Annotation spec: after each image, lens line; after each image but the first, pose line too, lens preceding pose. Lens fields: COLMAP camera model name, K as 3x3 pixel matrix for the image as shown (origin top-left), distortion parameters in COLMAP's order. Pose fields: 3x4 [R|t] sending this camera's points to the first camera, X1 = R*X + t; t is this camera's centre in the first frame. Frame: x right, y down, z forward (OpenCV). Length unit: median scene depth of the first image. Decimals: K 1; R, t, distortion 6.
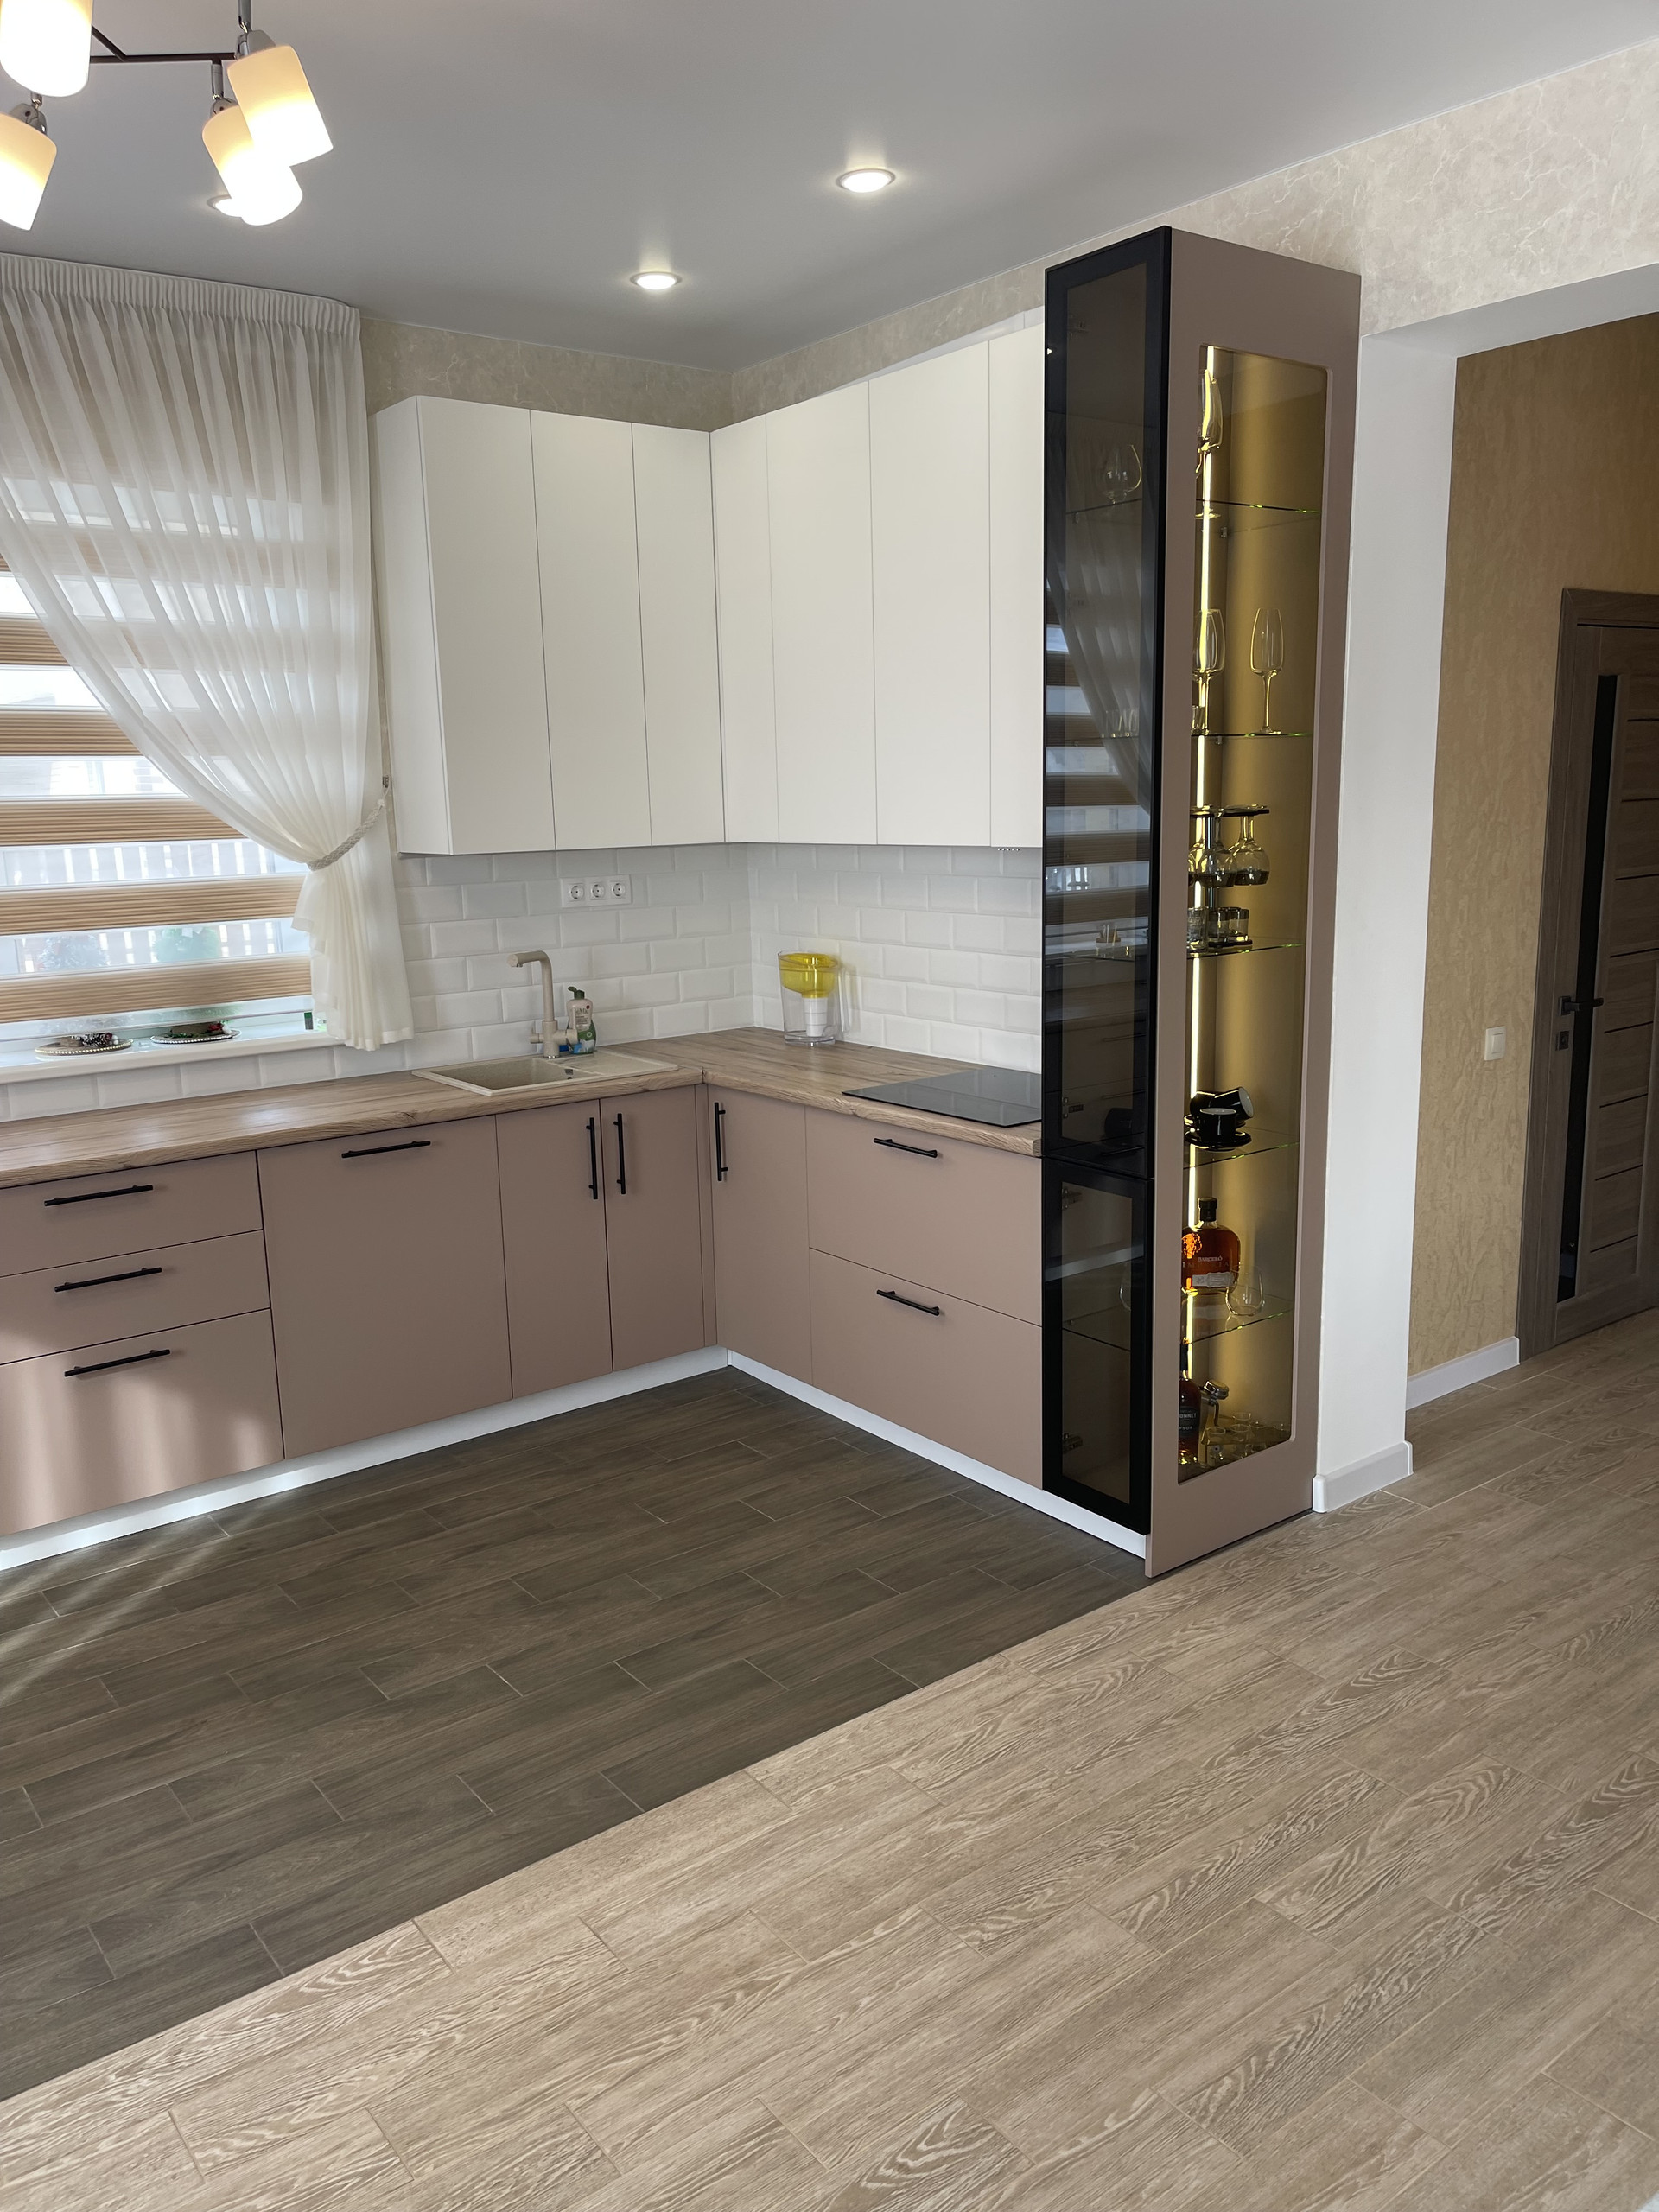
lens RADIAL K [[1657.6, 0, 813.4], [0, 1657.6, 1121.6], [0, 0, 1]] dist [0.064733, -0.088938]
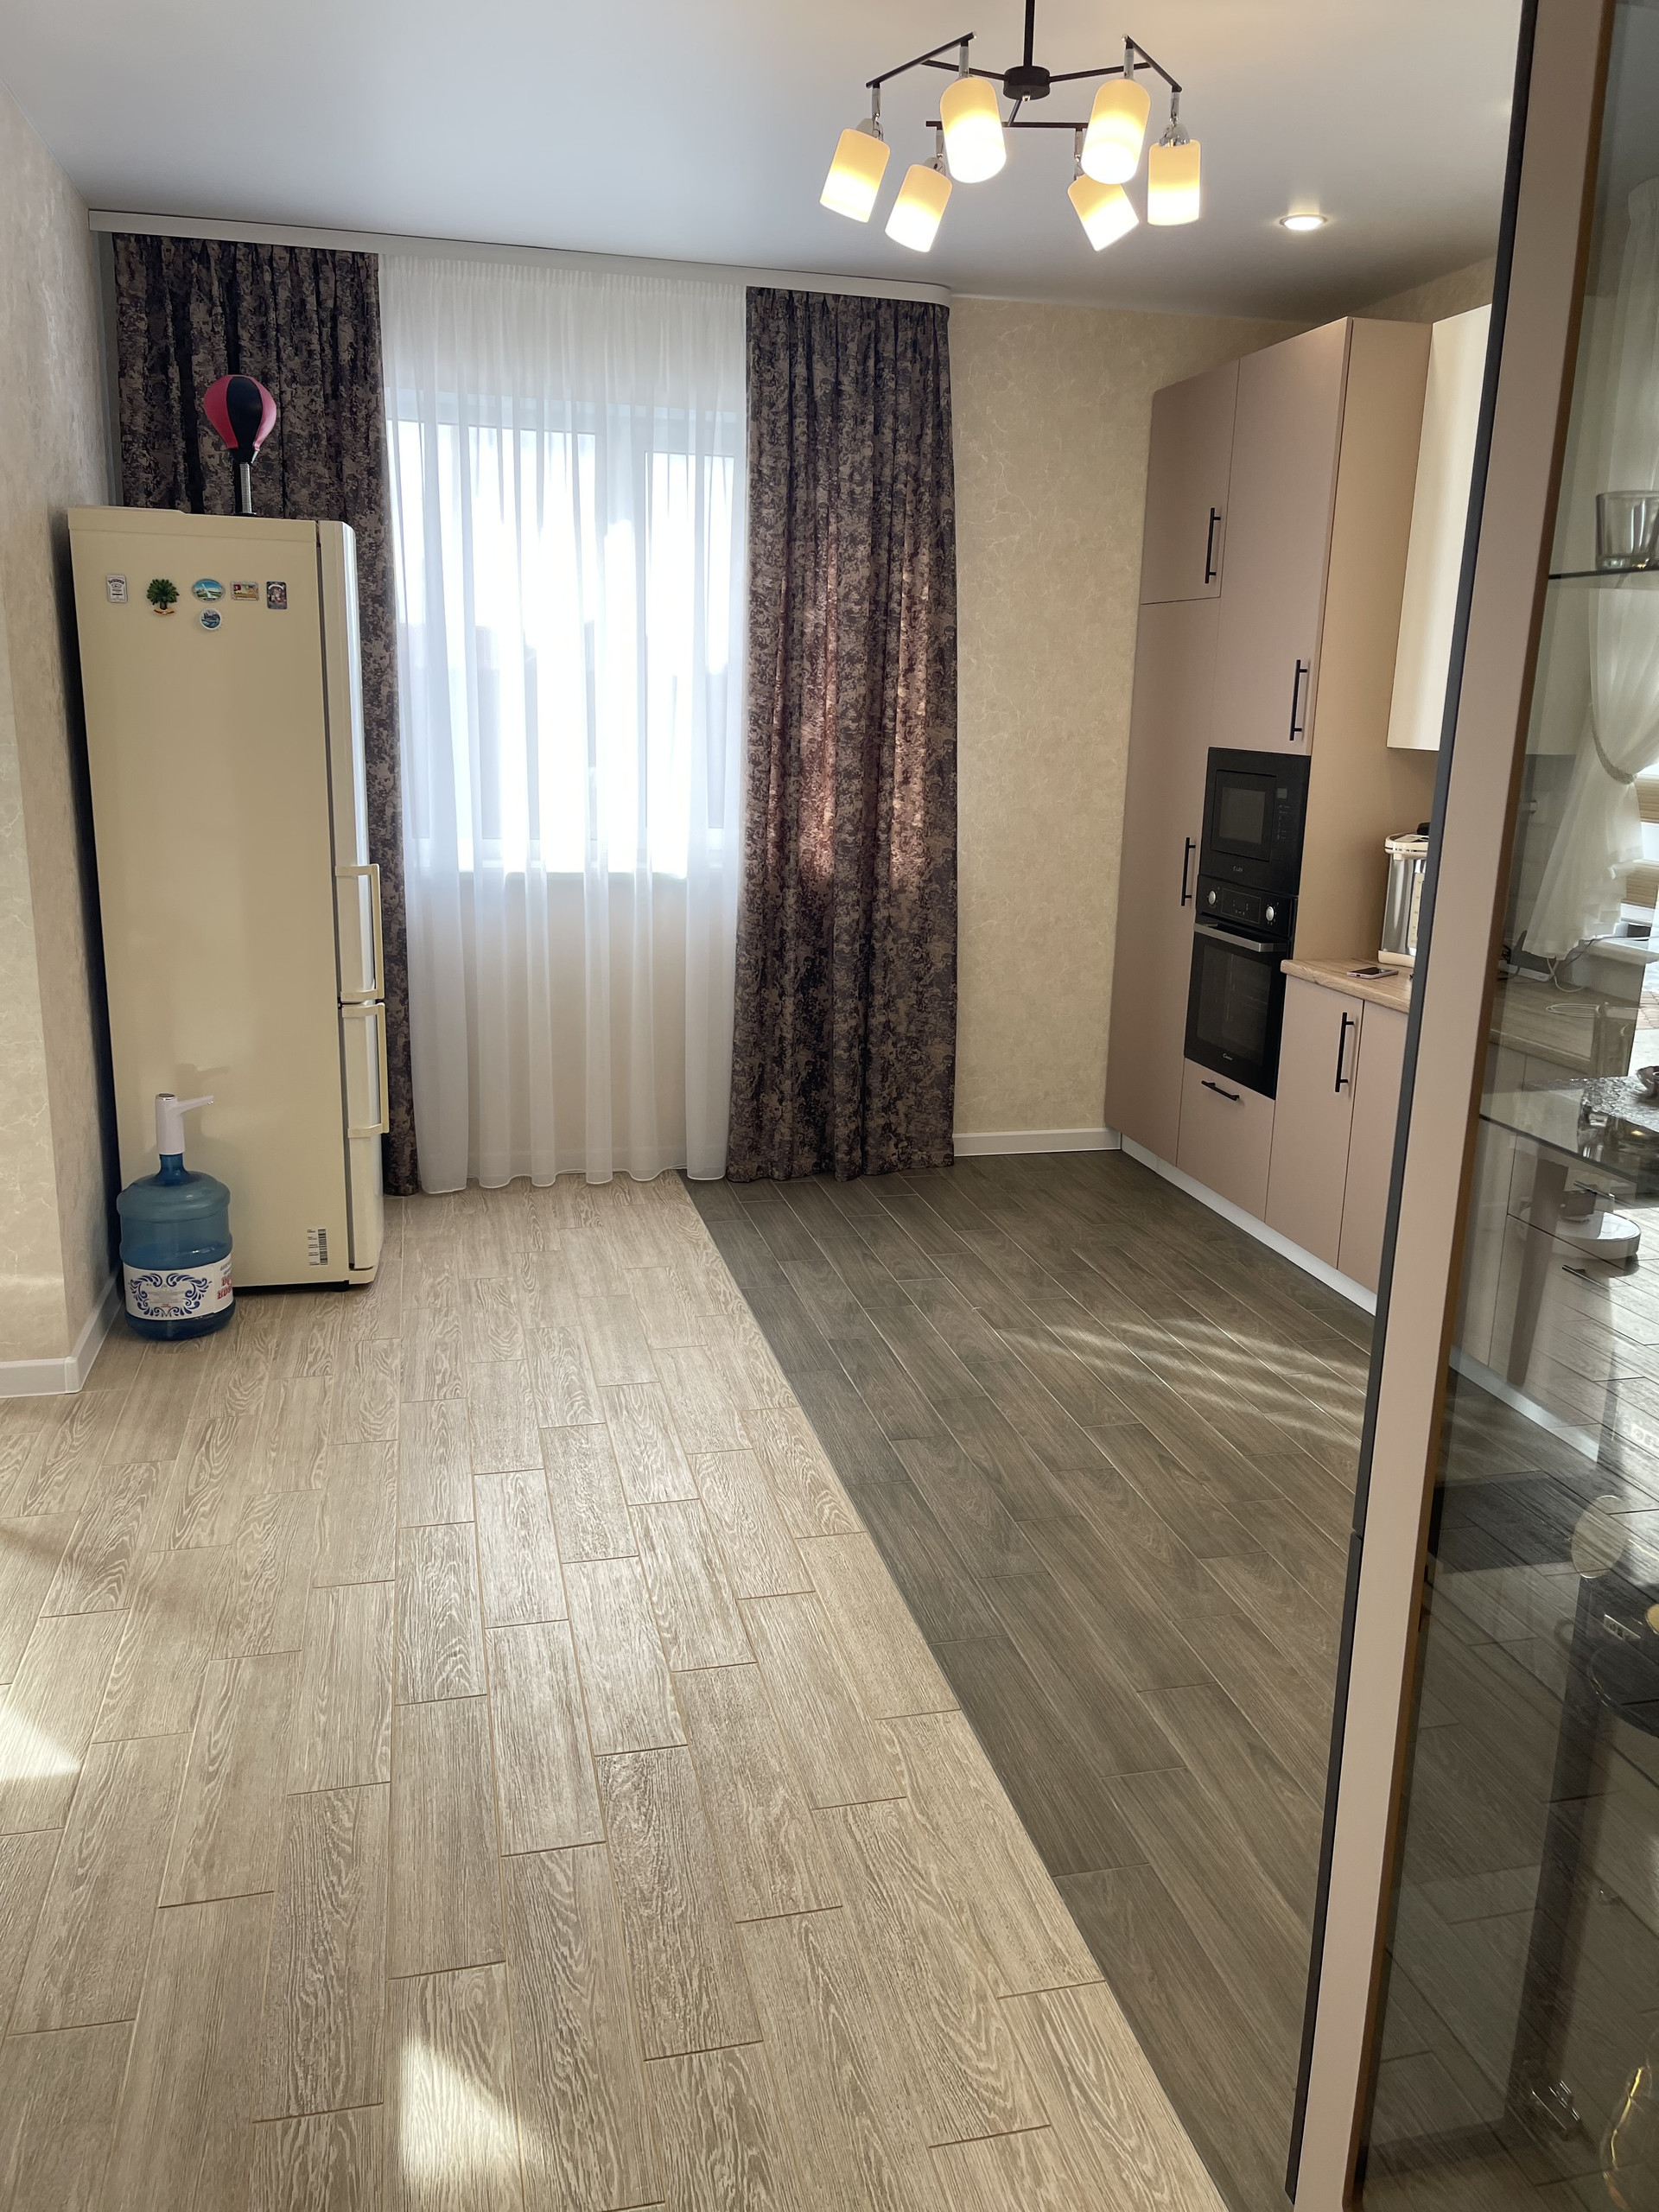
lens RADIAL K [[1657.6, 0, 823.5], [0, 1657.6, 1089.9], [0, 0, 1]] dist [0.064733, -0.088938]
pose [[-0.403323, 0.229367, -0.885845, 0.639643], [-0.195648, 0.924074, 0.328344, -0.203389], [0.893897, 0.305742, -0.327825, 0.957871]]
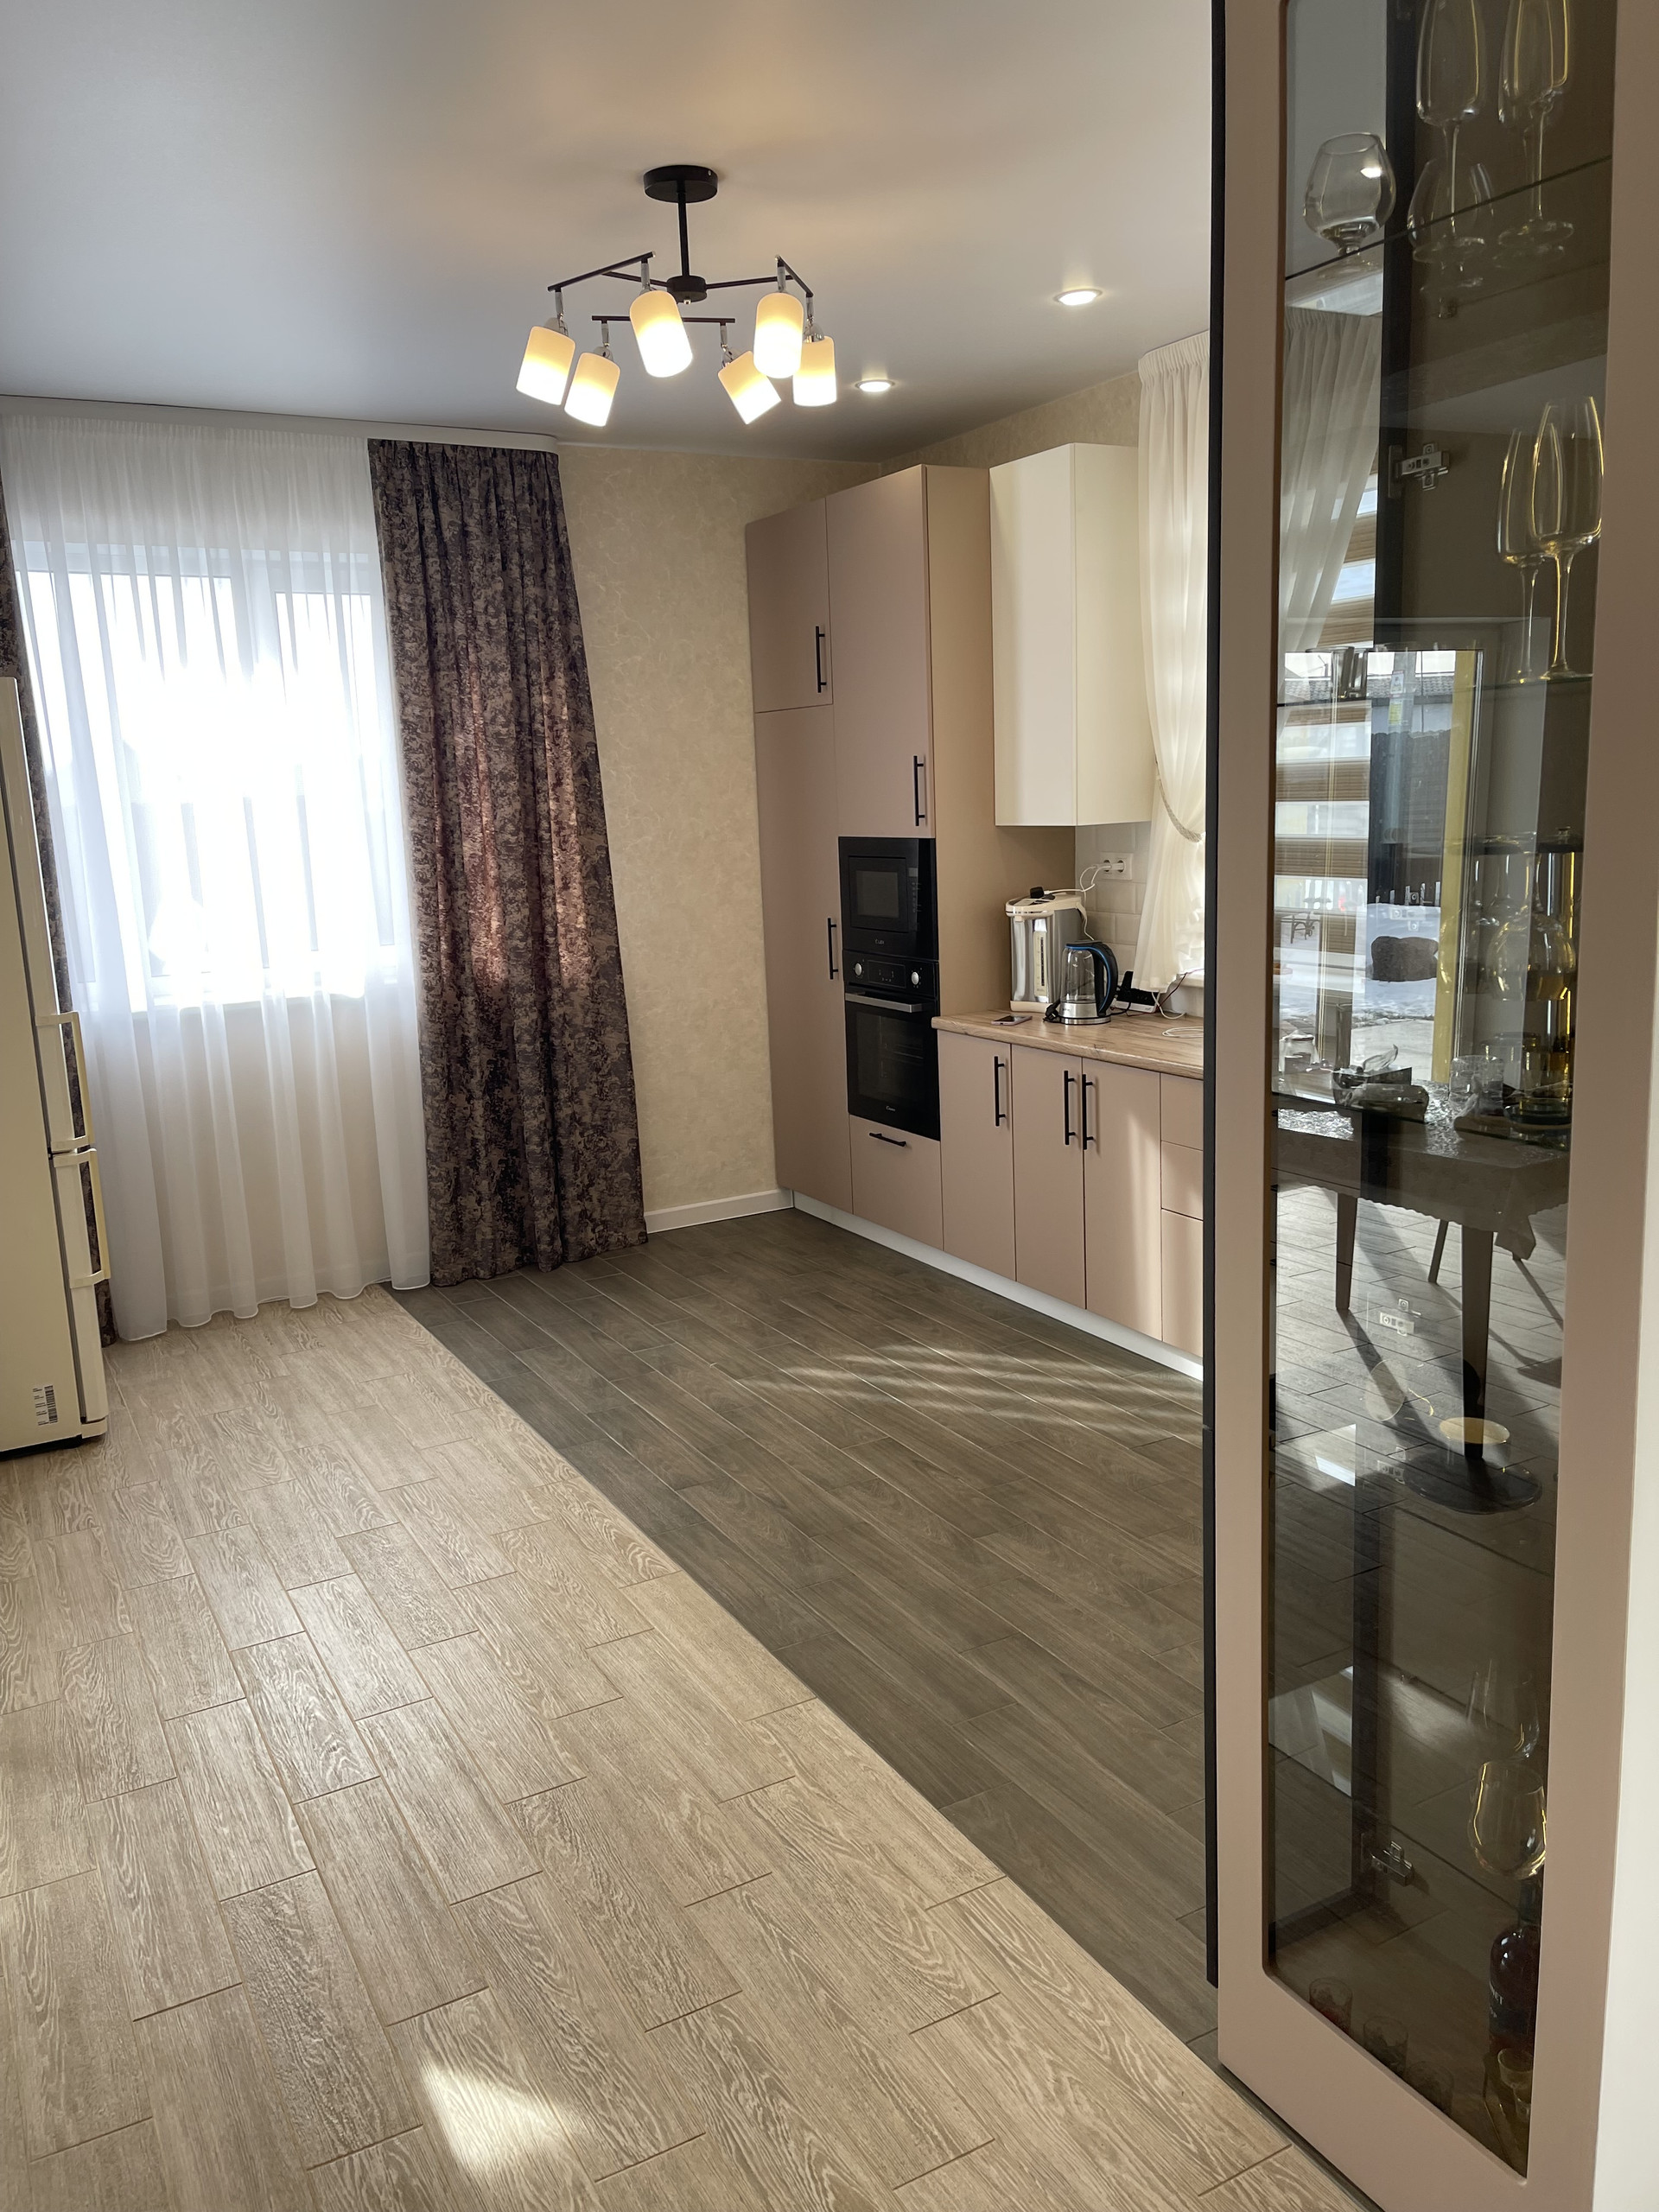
lens RADIAL K [[1657.6, 0, 816.4], [0, 1657.6, 1086.5], [0, 0, 1]] dist [0.064733, -0.088938]
pose [[-0.142572, 0.208294, -0.967619, 0.775070], [-0.153430, 0.961138, 0.229506, -0.201417], [0.977820, 0.181183, -0.105073, 0.878898]]
